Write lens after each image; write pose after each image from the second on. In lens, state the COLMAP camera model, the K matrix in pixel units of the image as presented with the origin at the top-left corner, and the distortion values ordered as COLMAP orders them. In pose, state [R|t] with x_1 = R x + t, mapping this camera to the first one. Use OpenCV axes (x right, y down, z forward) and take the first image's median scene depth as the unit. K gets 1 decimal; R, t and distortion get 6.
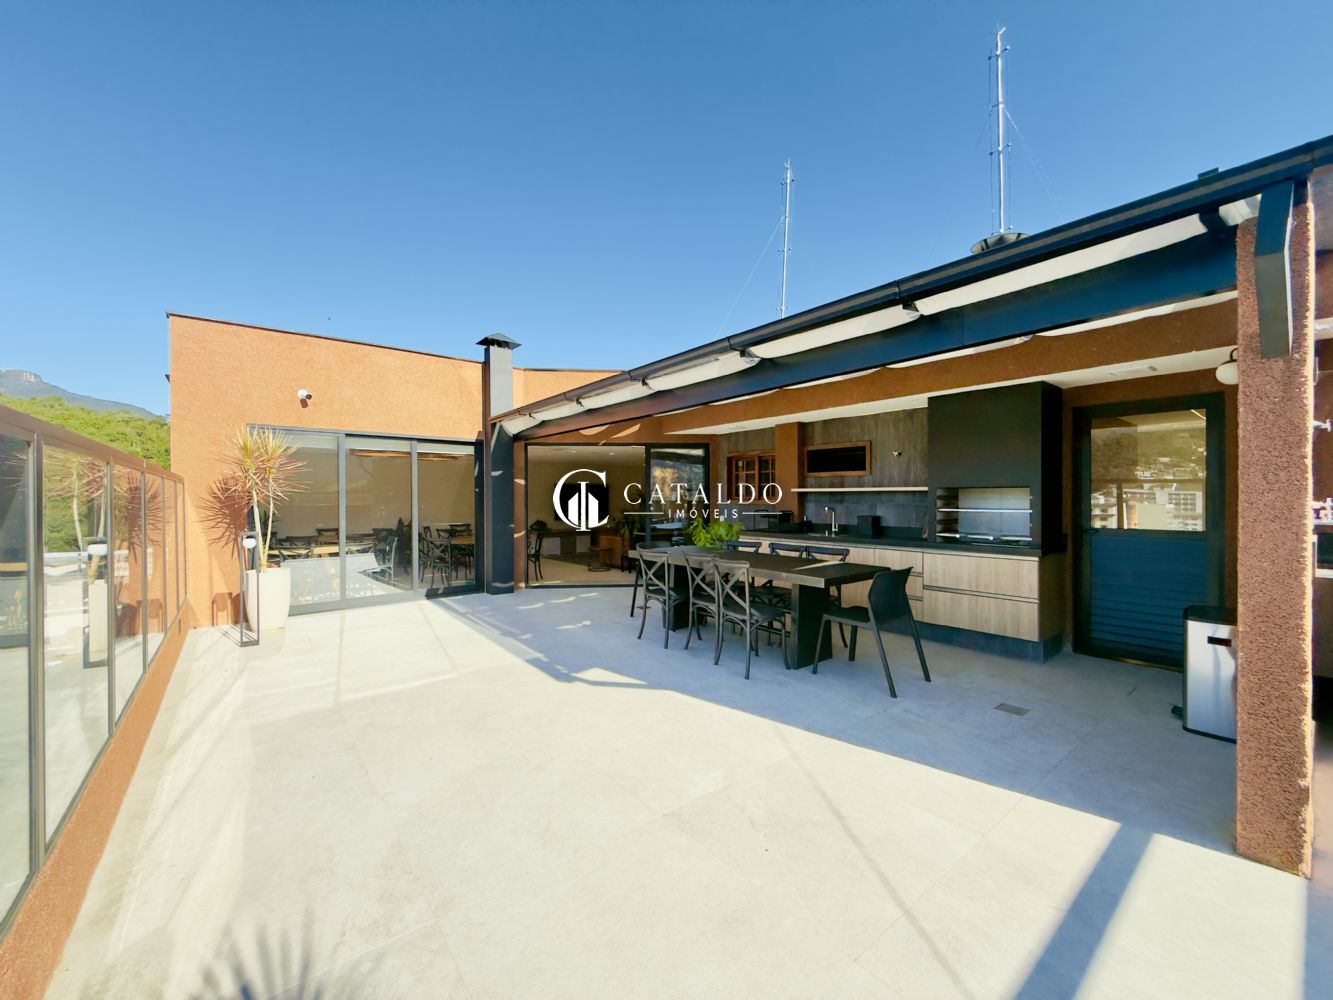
lens RADIAL K [[528.0, 0, 663.7], [0, 528.0, 497.6], [0, 0, 1]] dist [0.002735, -0.000066]
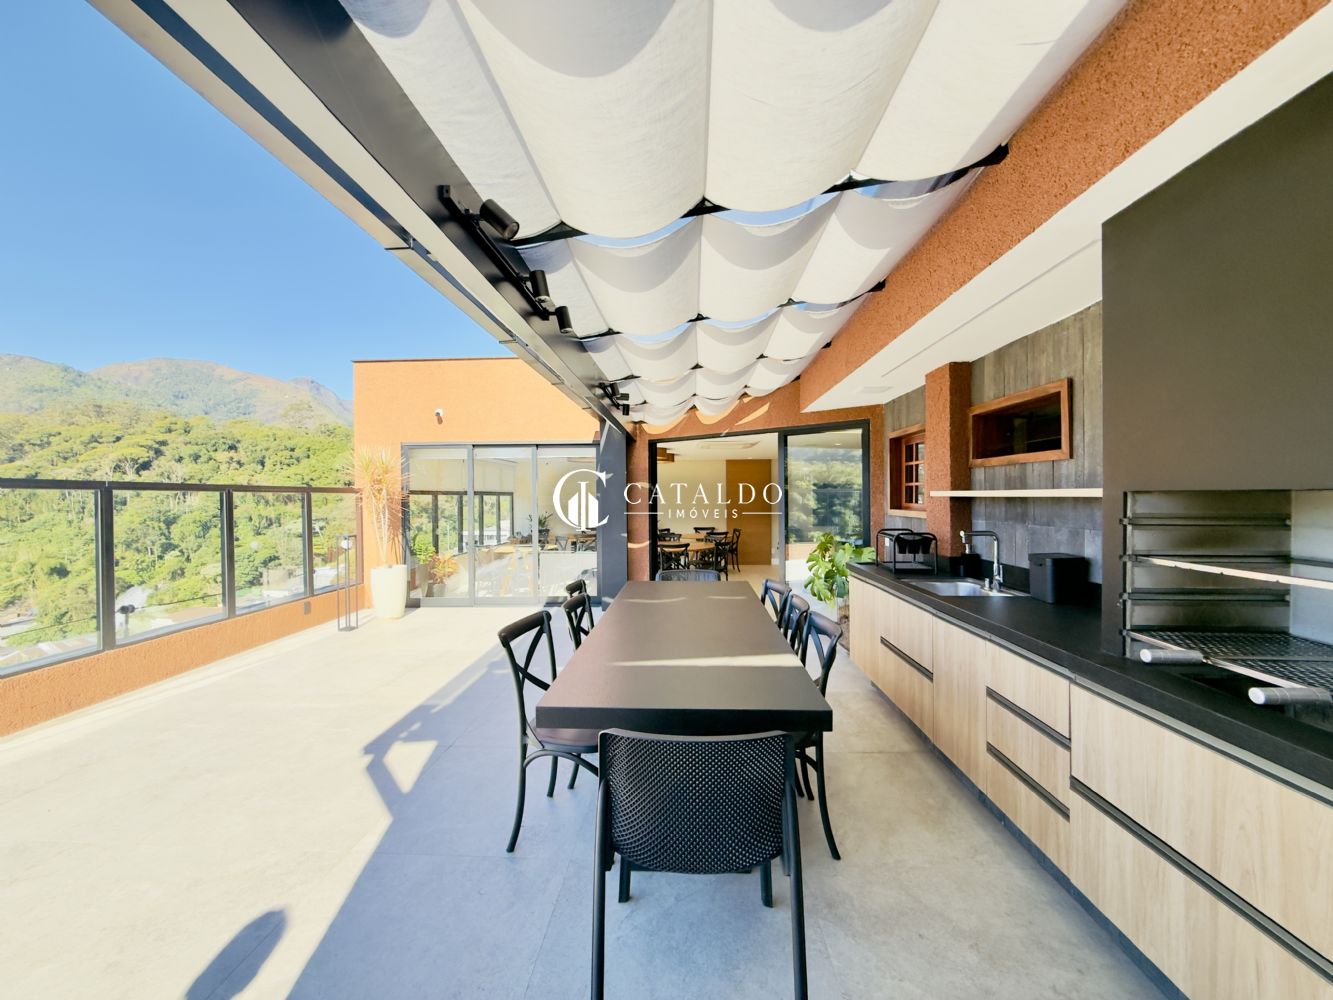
lens RADIAL K [[528.0, 0, 661.2], [0, 528.0, 500.4], [0, 0, 1]] dist [0.002735, -0.000066]
pose [[0.750395, 0.001334, -0.660989, 0.419140], [0.004796, 0.999961, 0.007462, -0.014046], [0.660973, -0.008769, 0.750359, 0.458437]]
